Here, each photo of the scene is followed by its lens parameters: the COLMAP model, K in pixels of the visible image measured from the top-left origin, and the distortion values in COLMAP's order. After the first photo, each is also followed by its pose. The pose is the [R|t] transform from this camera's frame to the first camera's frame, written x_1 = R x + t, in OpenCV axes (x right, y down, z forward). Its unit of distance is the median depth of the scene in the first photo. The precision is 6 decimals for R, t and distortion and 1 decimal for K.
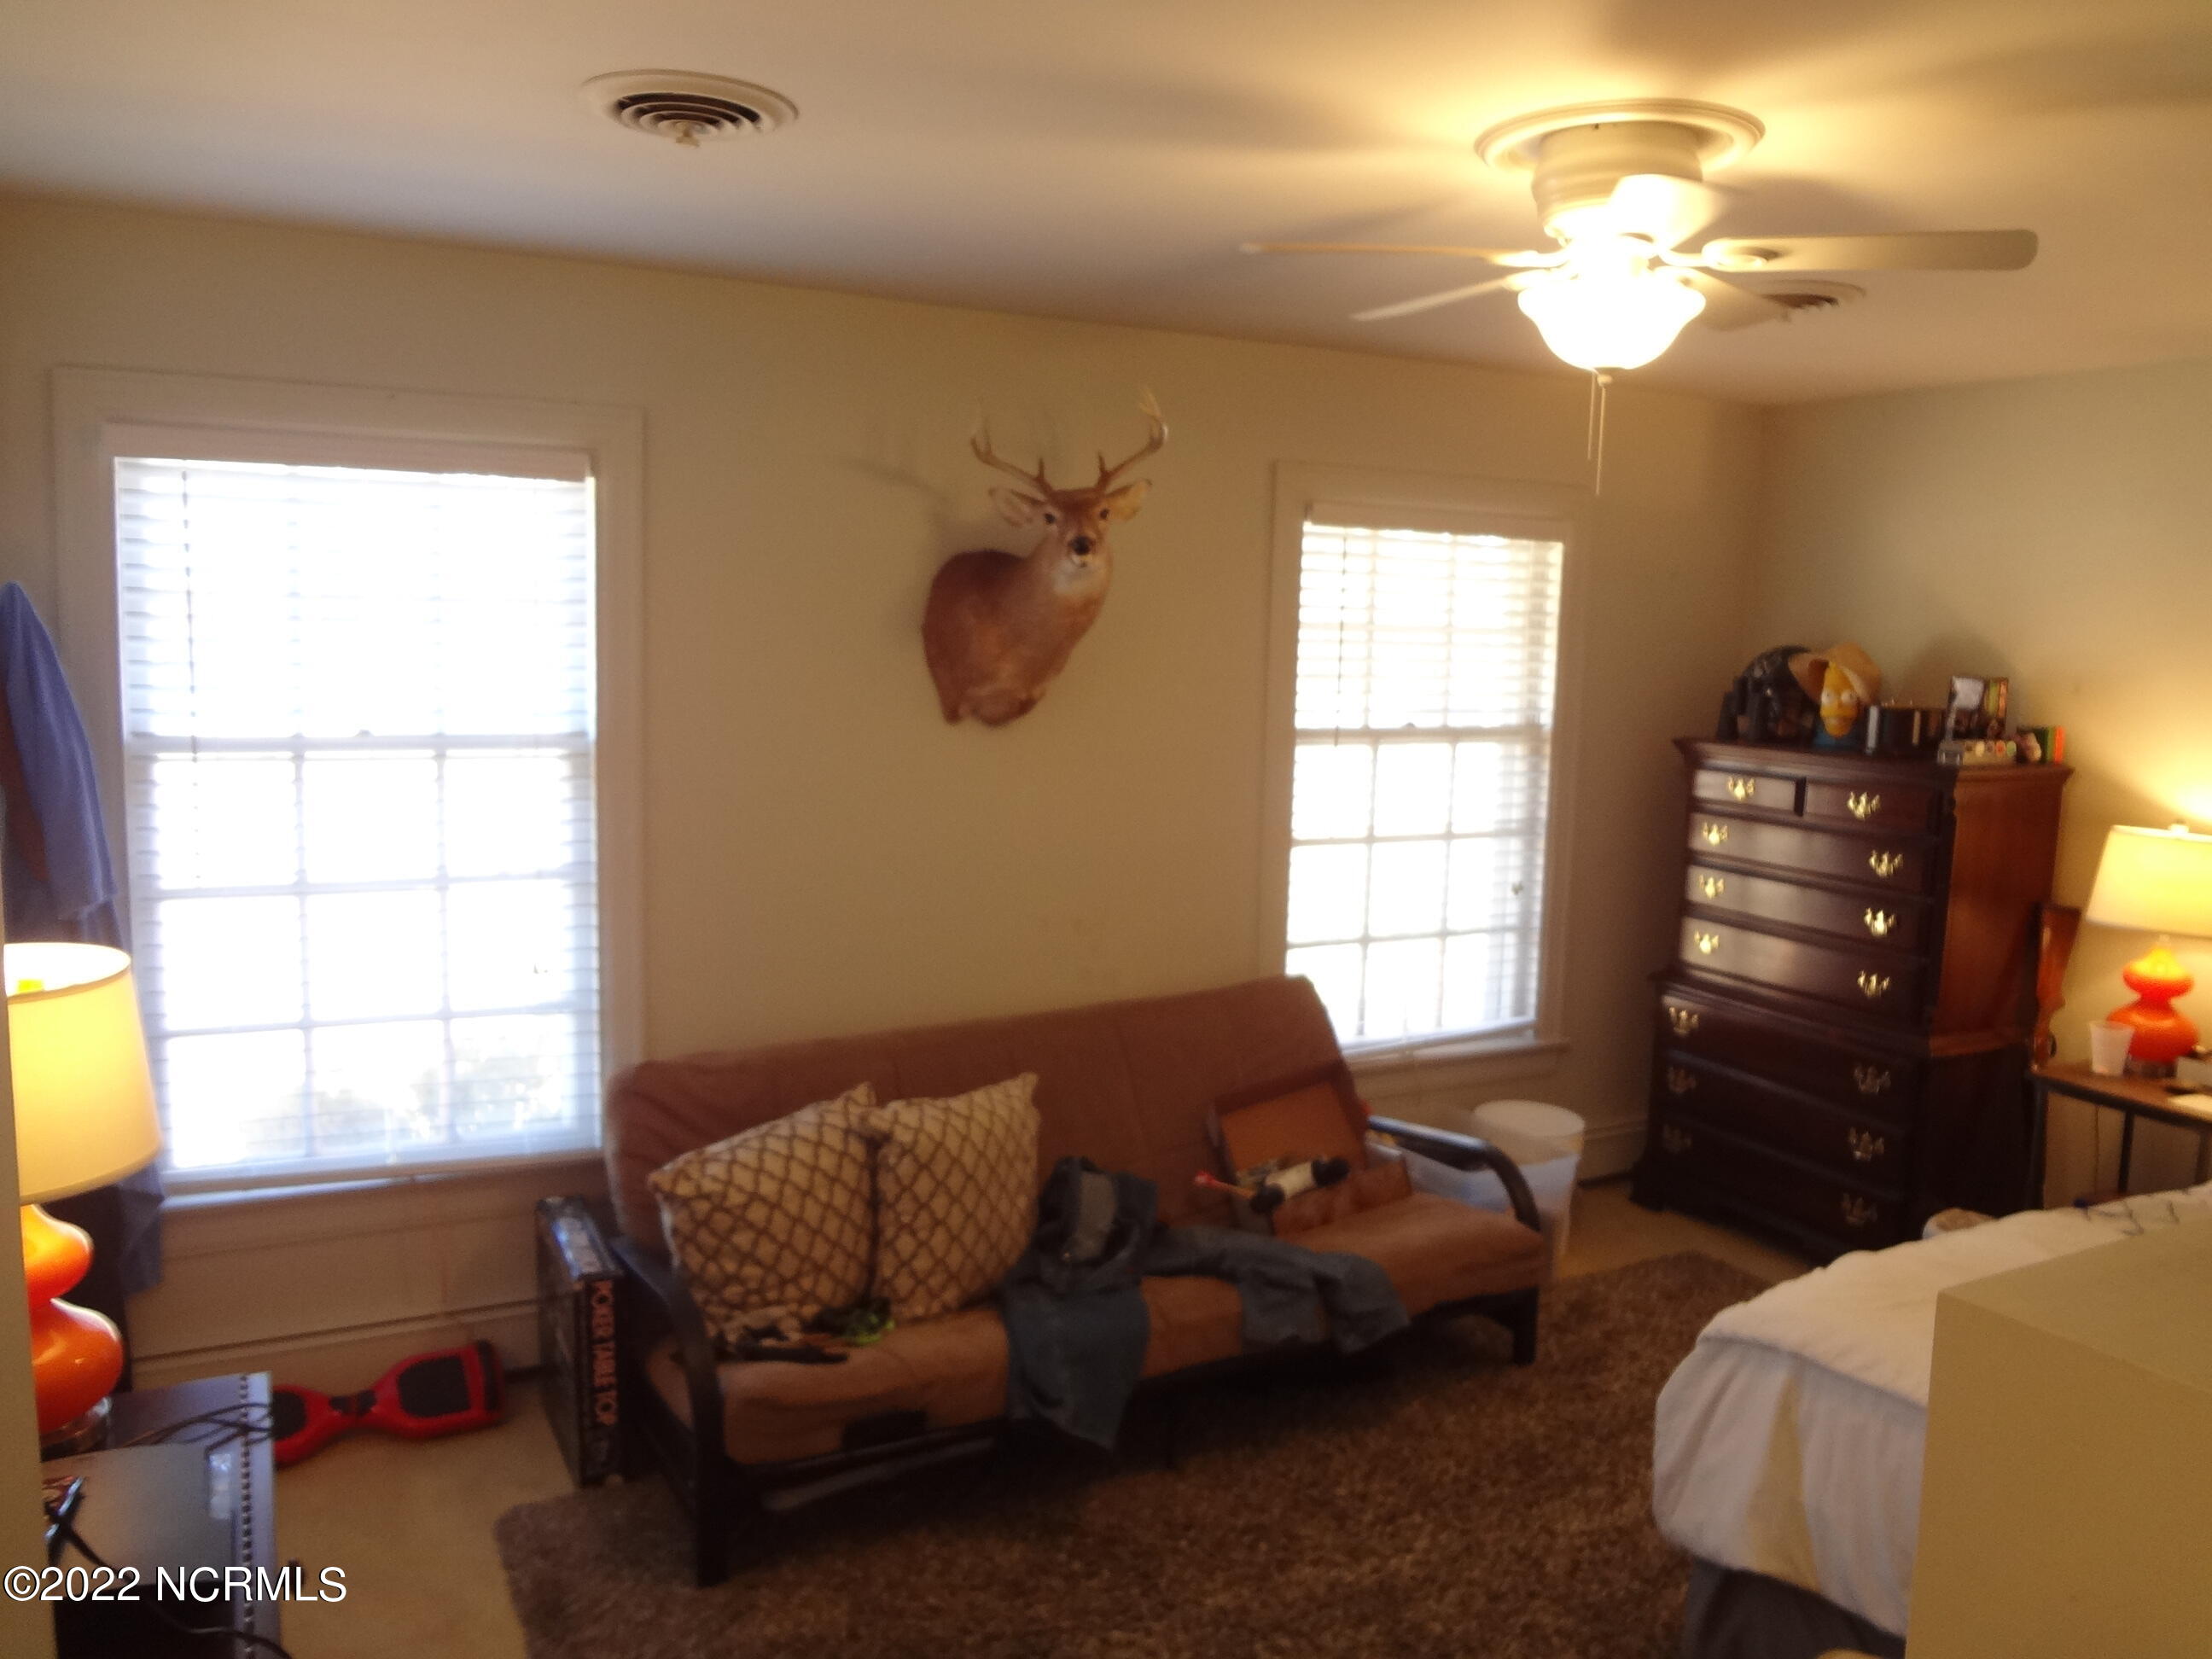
lens RADIAL K [[1652.8, 0, 1100.8], [0, 1652.8, 829.4], [0, 0, 1]] dist [-0.058903, 0.021403]
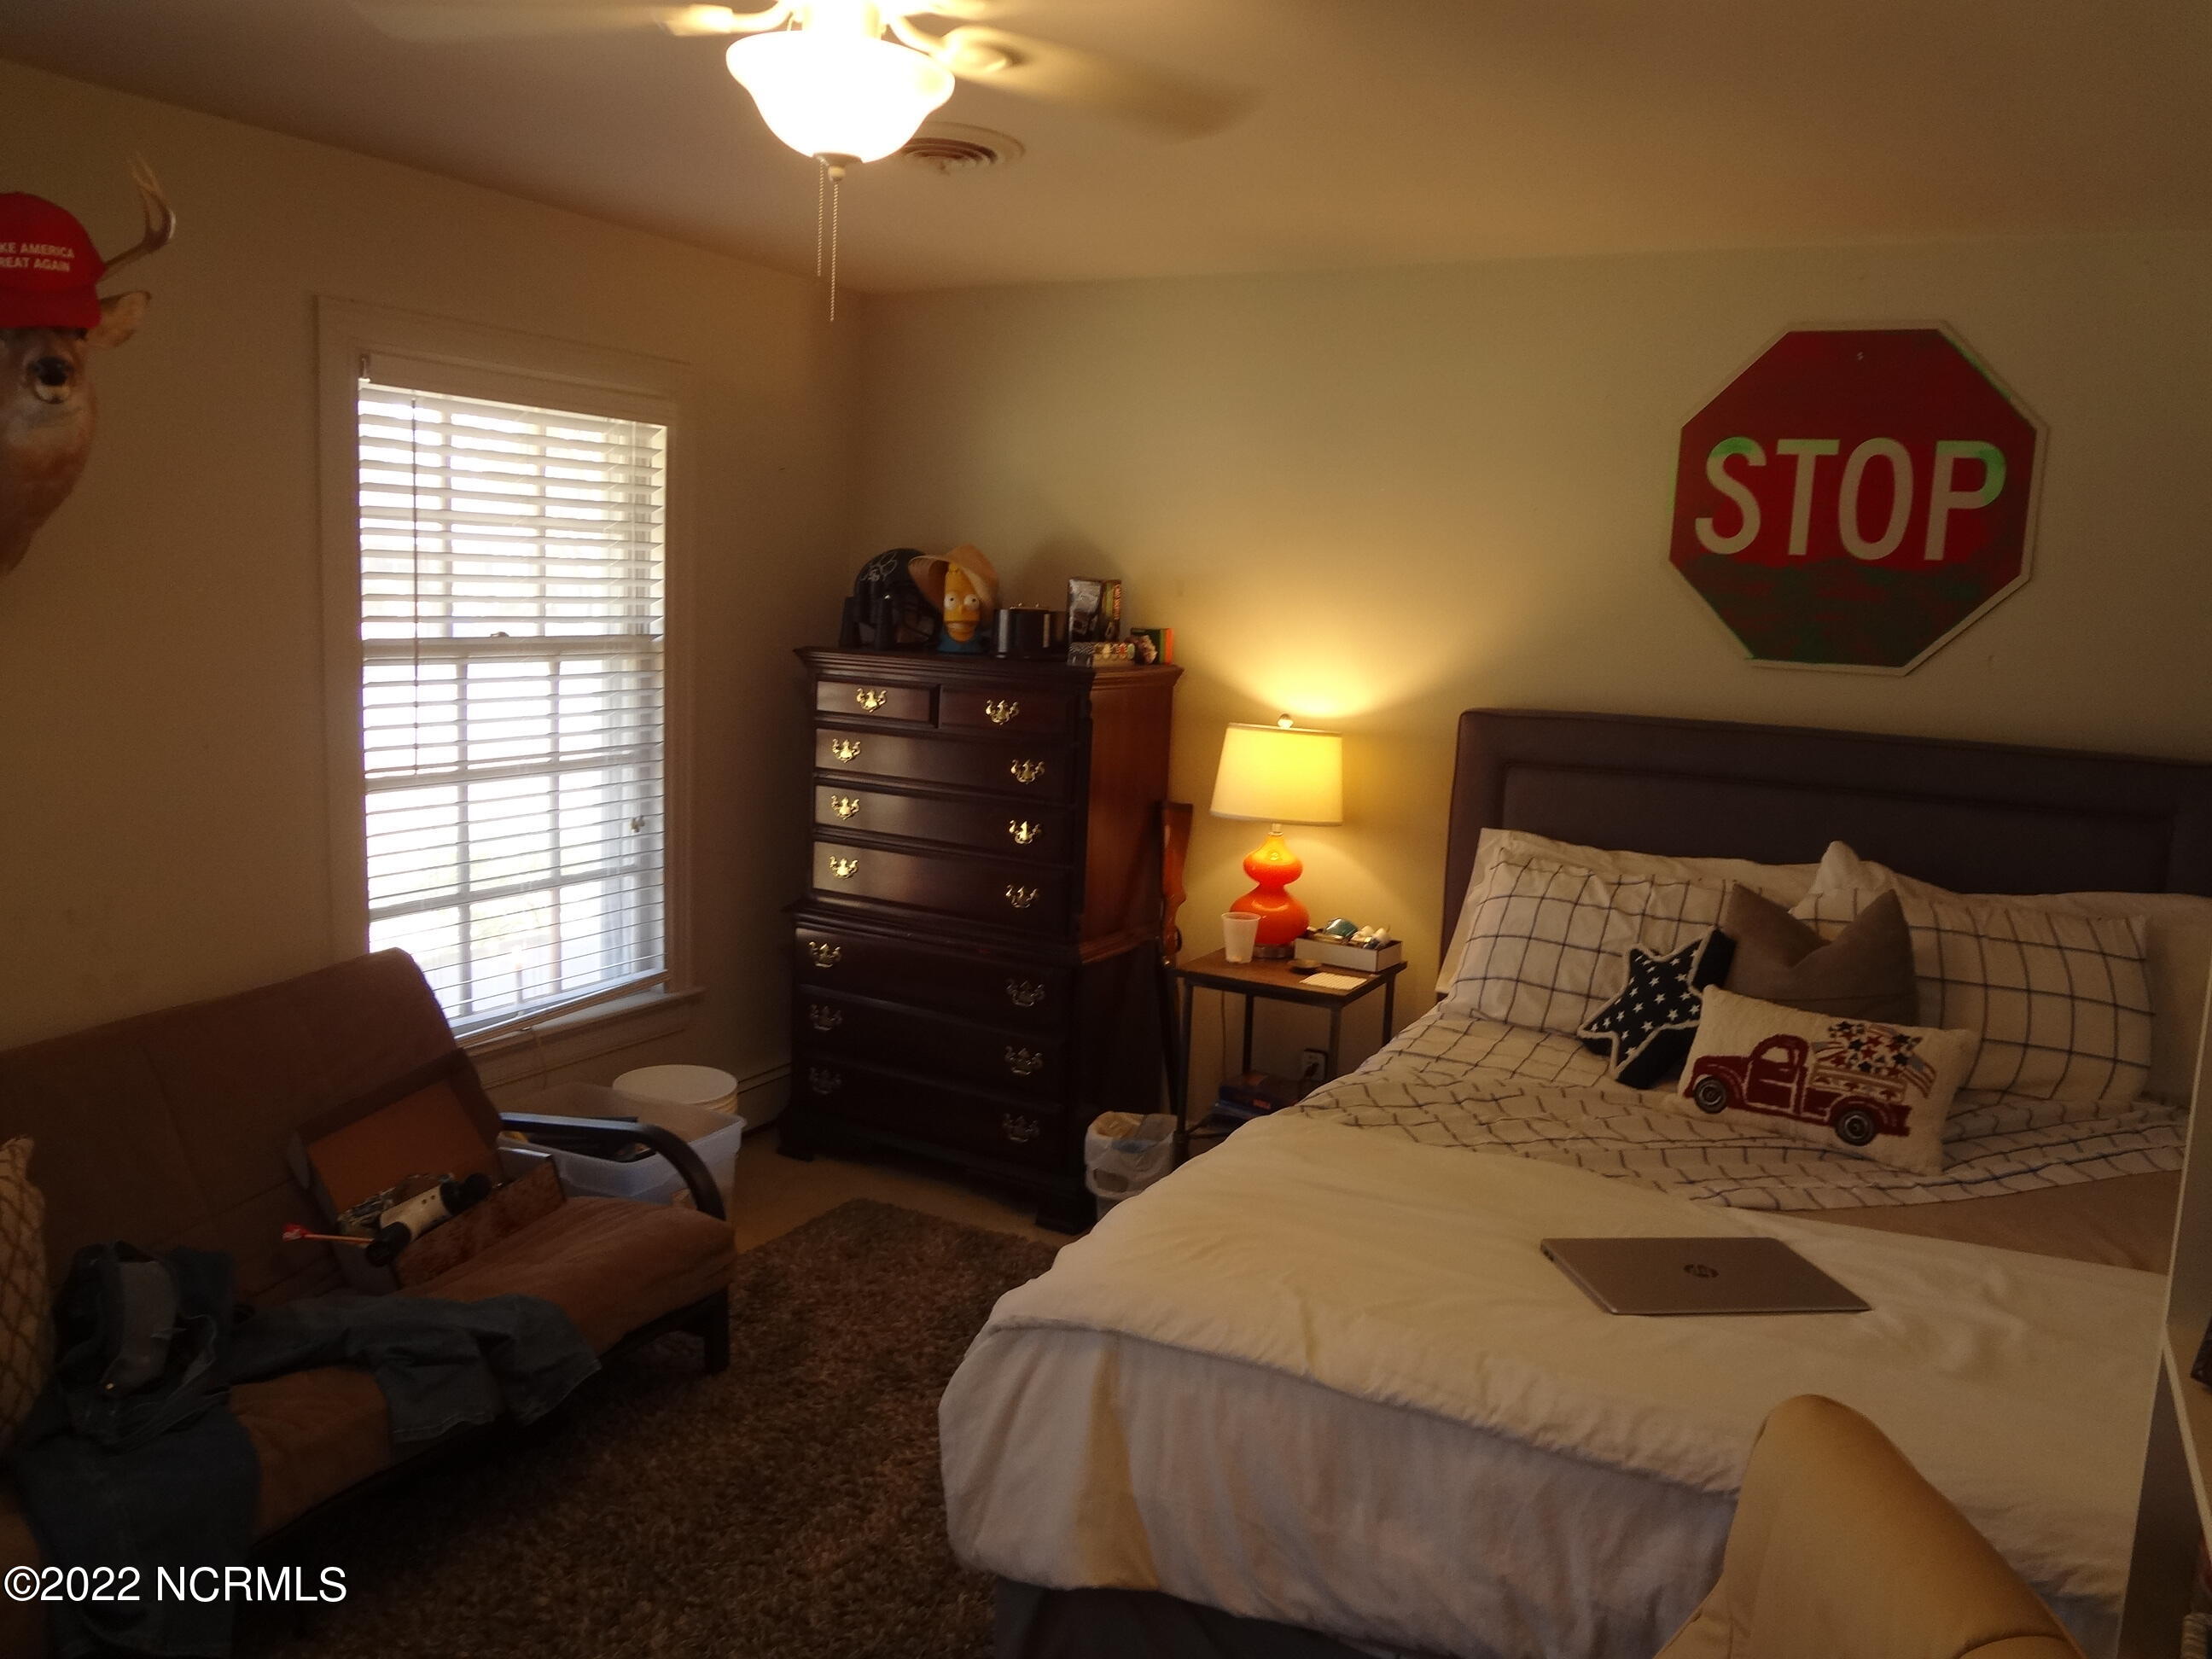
lens RADIAL K [[1652.8, 0, 1100.8], [0, 1652.8, 829.4], [0, 0, 1]] dist [-0.058903, 0.021403]
pose [[0.831769, -0.073904, 0.550180, -0.028204], [0.050282, 0.997054, 0.057914, 0.000981], [-0.552839, -0.020507, 0.833035, 0.173577]]
